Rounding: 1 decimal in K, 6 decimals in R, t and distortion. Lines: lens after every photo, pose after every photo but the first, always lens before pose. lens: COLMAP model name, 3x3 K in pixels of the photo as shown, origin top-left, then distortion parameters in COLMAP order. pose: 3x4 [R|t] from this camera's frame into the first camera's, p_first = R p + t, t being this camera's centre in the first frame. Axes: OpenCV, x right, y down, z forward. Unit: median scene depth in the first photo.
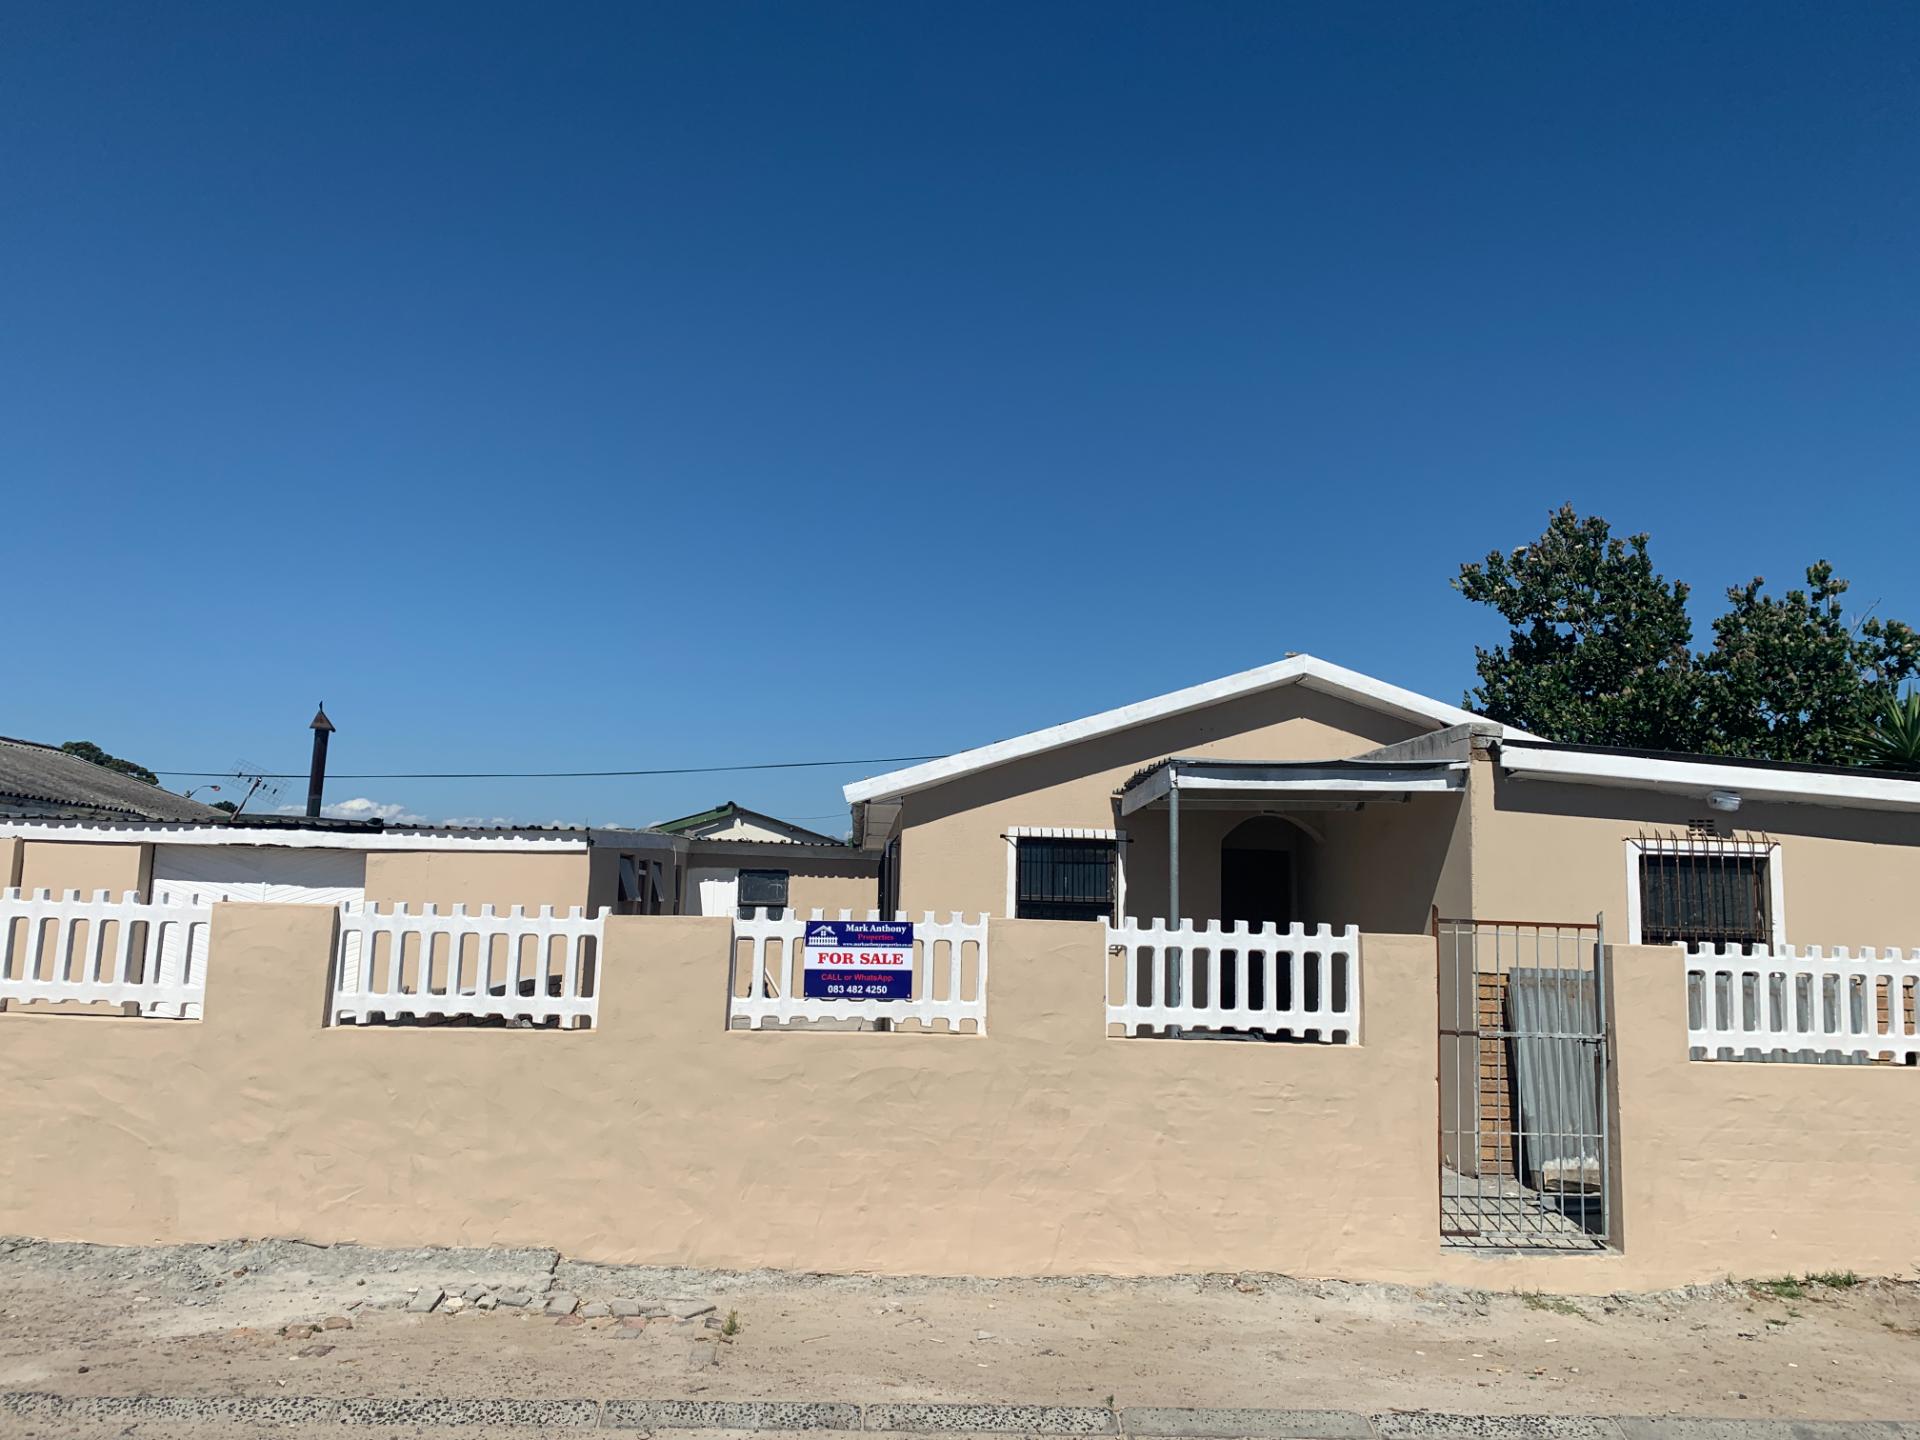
lens RADIAL K [[1465.1, 0, 930.8], [0, 1465.1, 727.5], [0, 0, 1]] dist [0.037323, -0.038298]
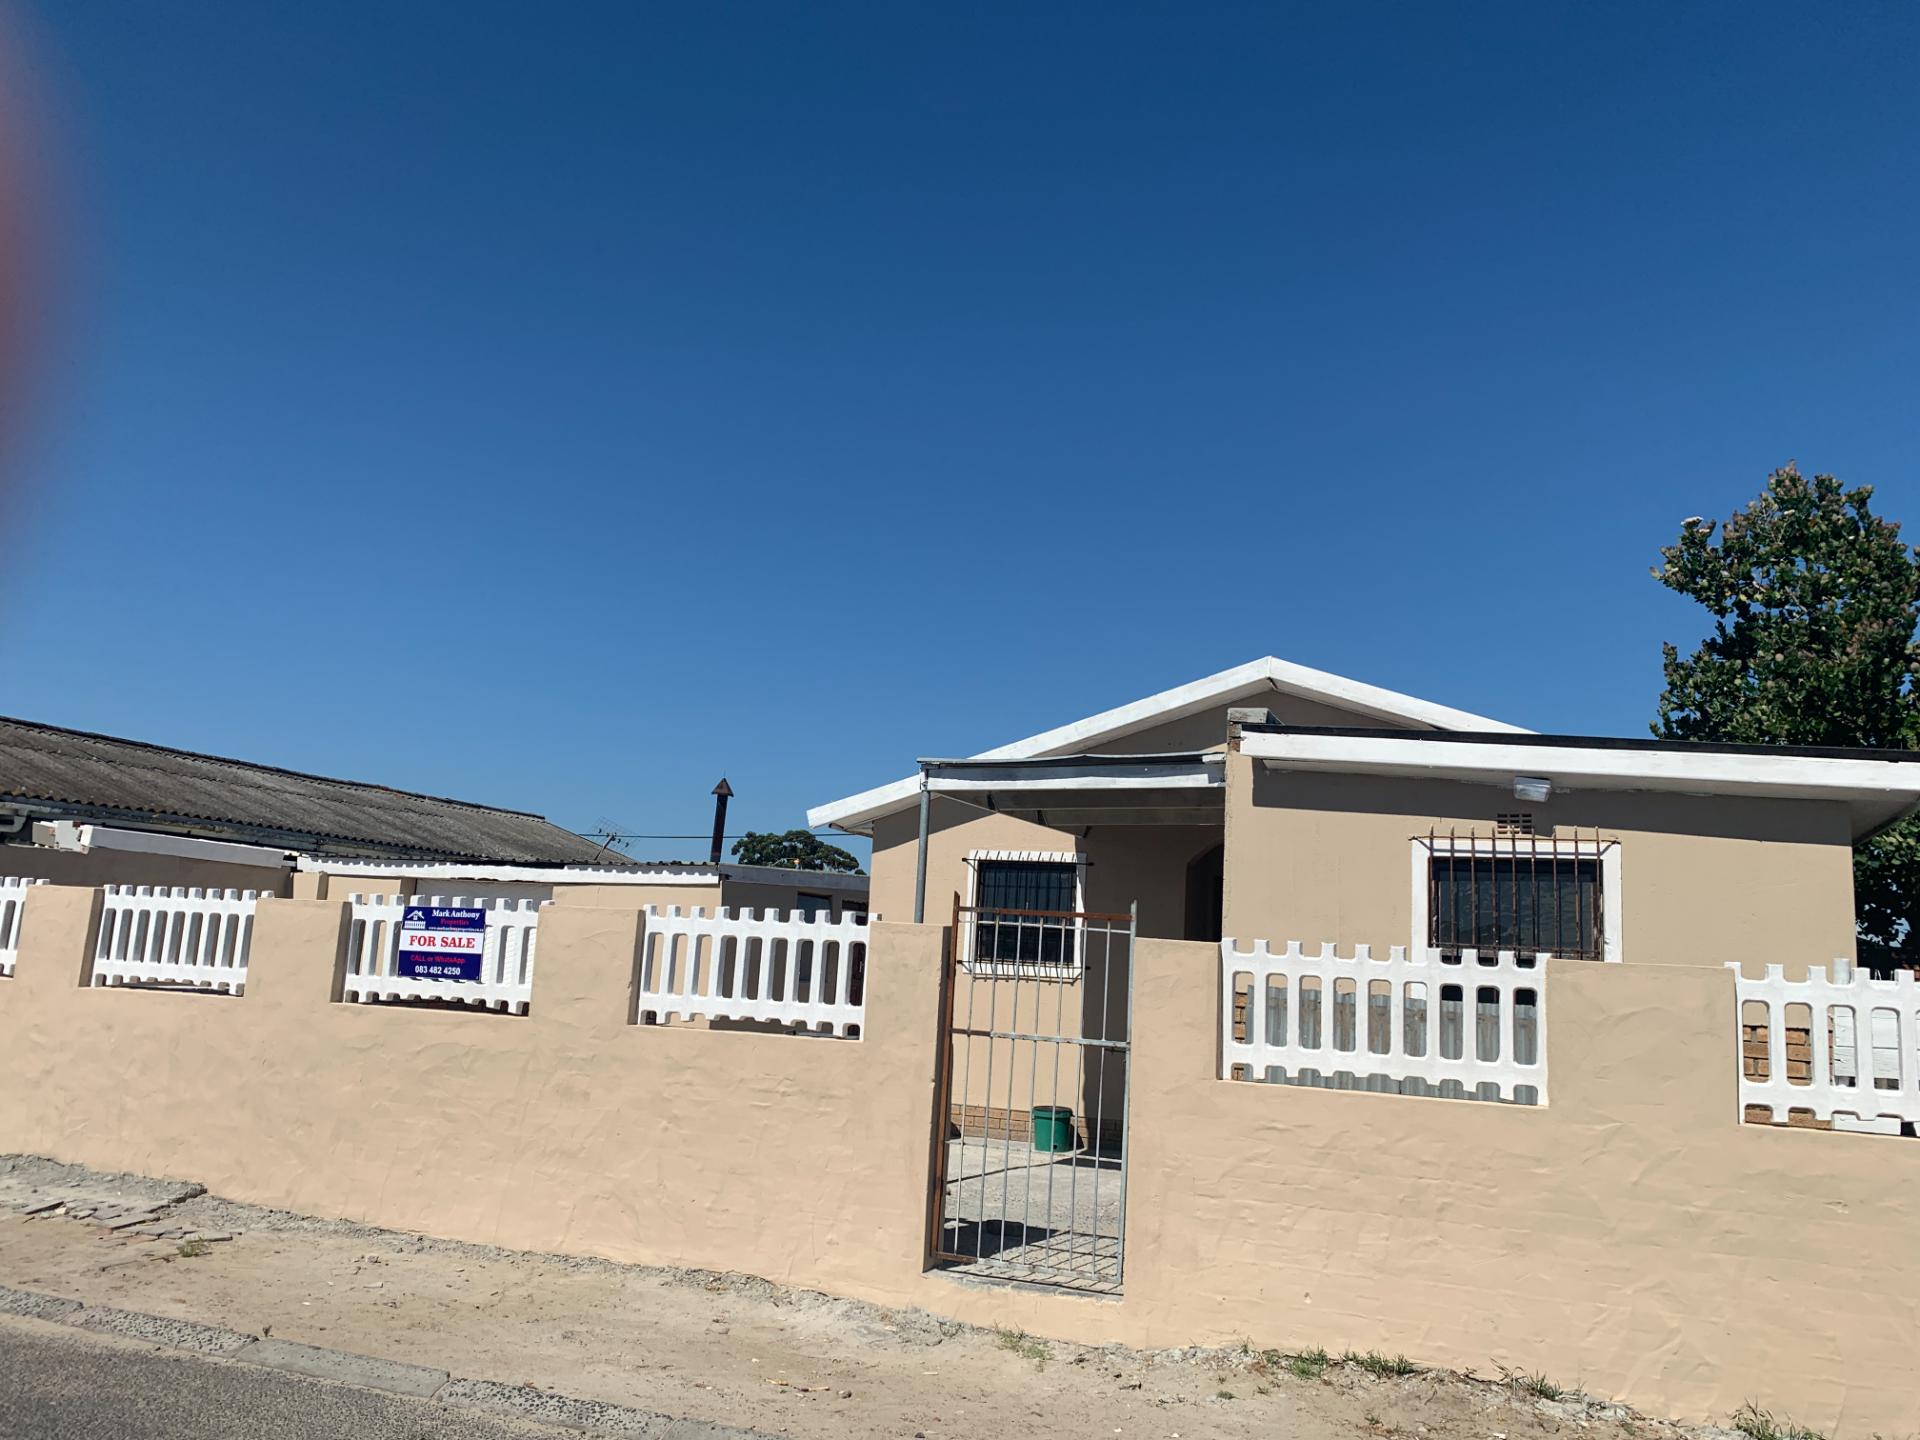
lens RADIAL K [[1465.1, 0, 961.4], [0, 1465.1, 723.7], [0, 0, 1]] dist [0.037323, -0.038298]
pose [[0.909828, -0.044638, -0.412578, 0.587228], [0.020105, 0.997772, -0.063615, 0.058873], [0.414498, 0.049584, 0.908698, 0.131210]]
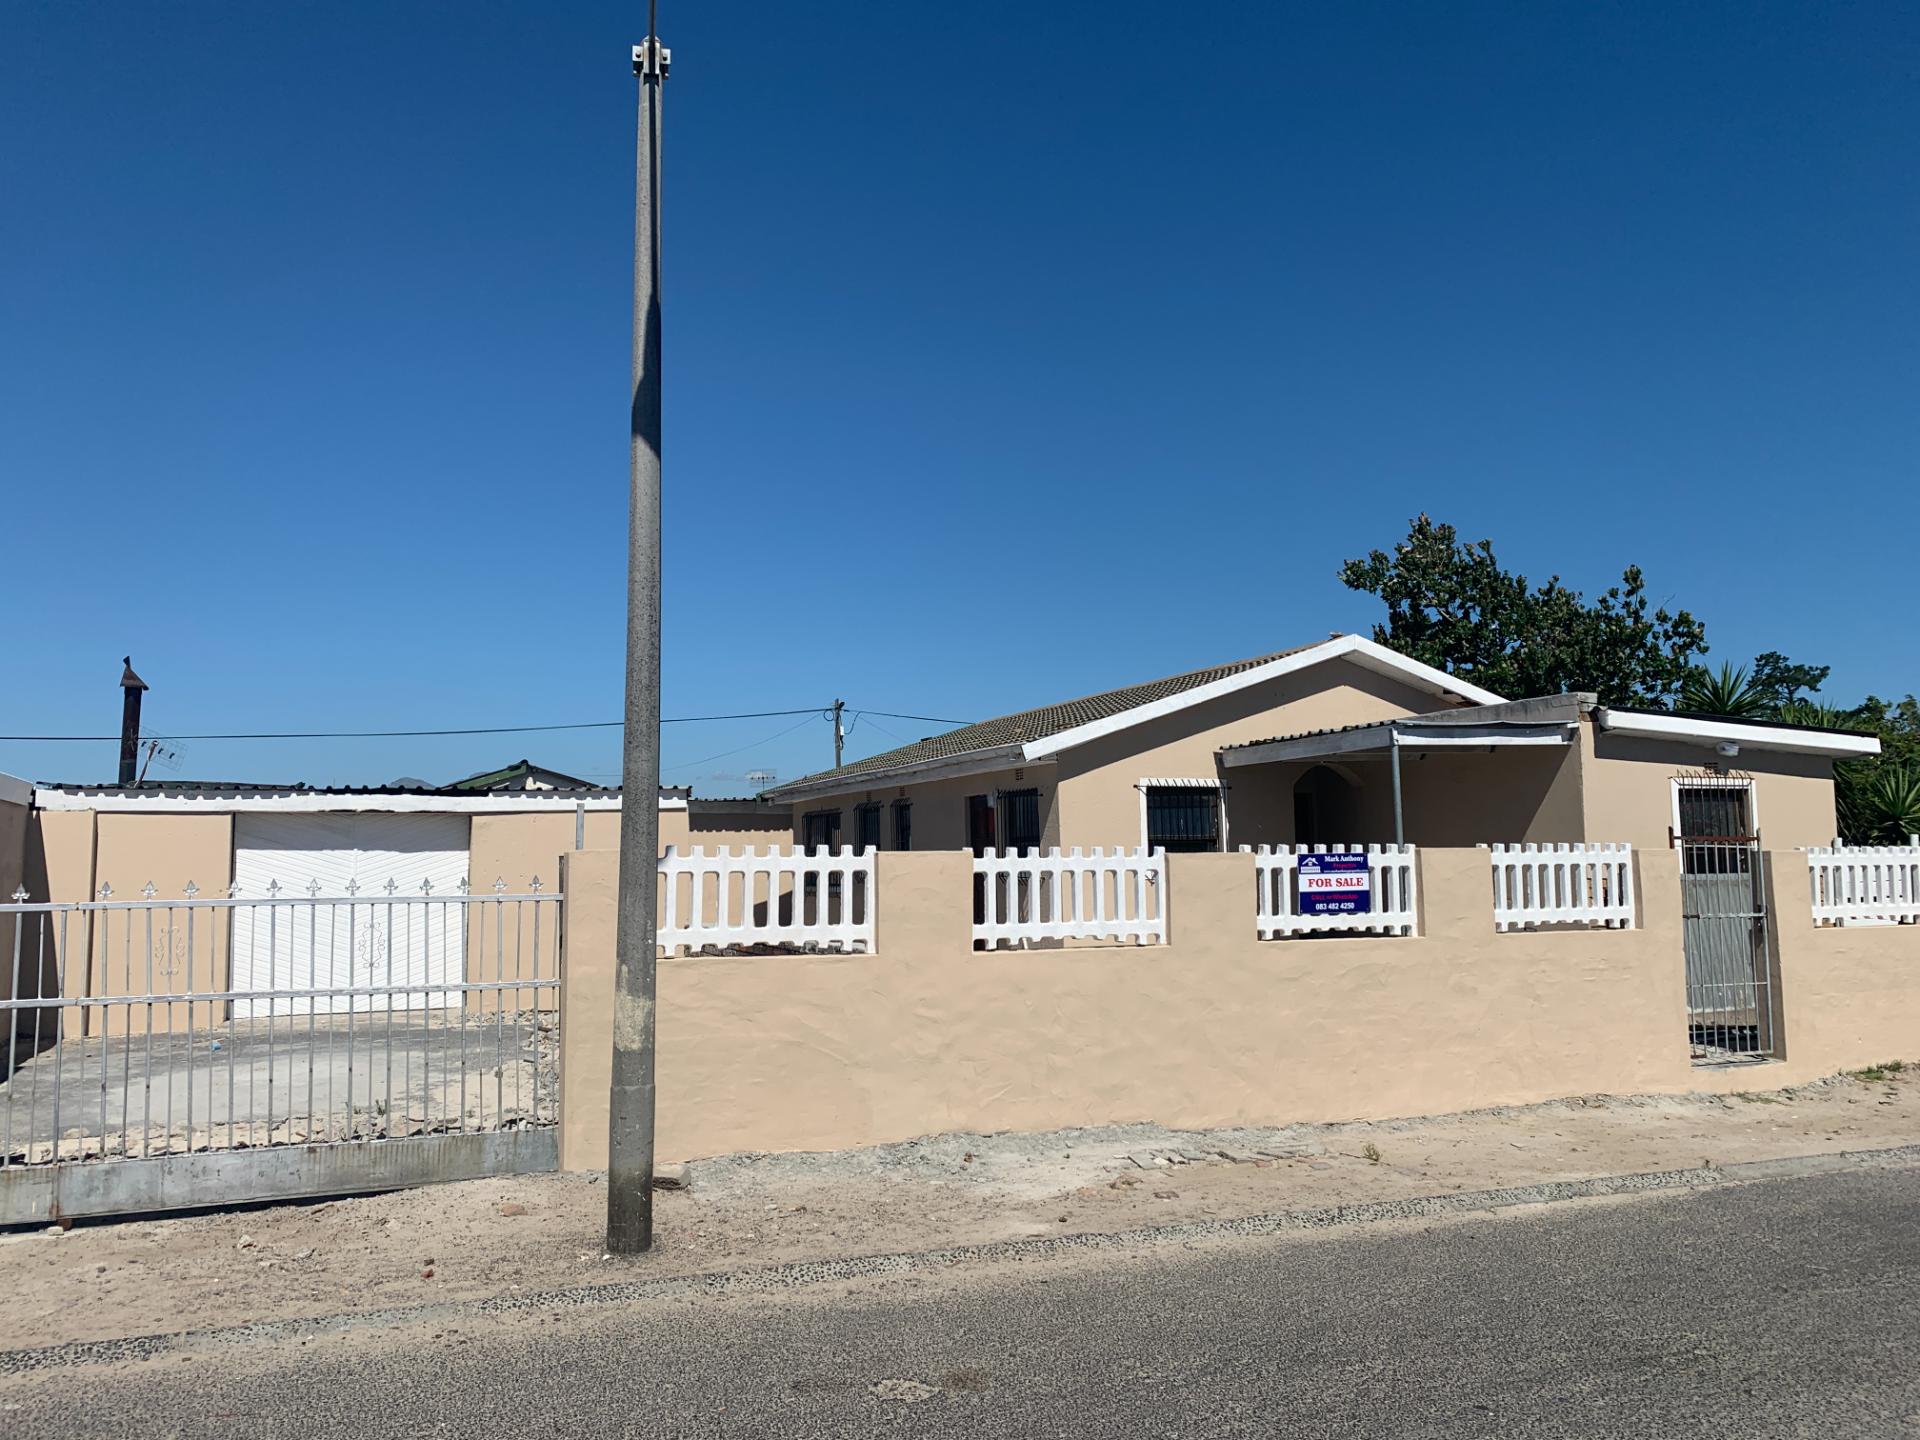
lens RADIAL K [[1465.1, 0, 931.3], [0, 1465.1, 719.4], [0, 0, 1]] dist [0.037323, -0.038298]
pose [[0.947535, -0.005930, 0.319598, -0.621215], [-0.002865, 0.999630, 0.027041, -0.013911], [-0.319640, -0.026537, 0.947167, -0.080214]]
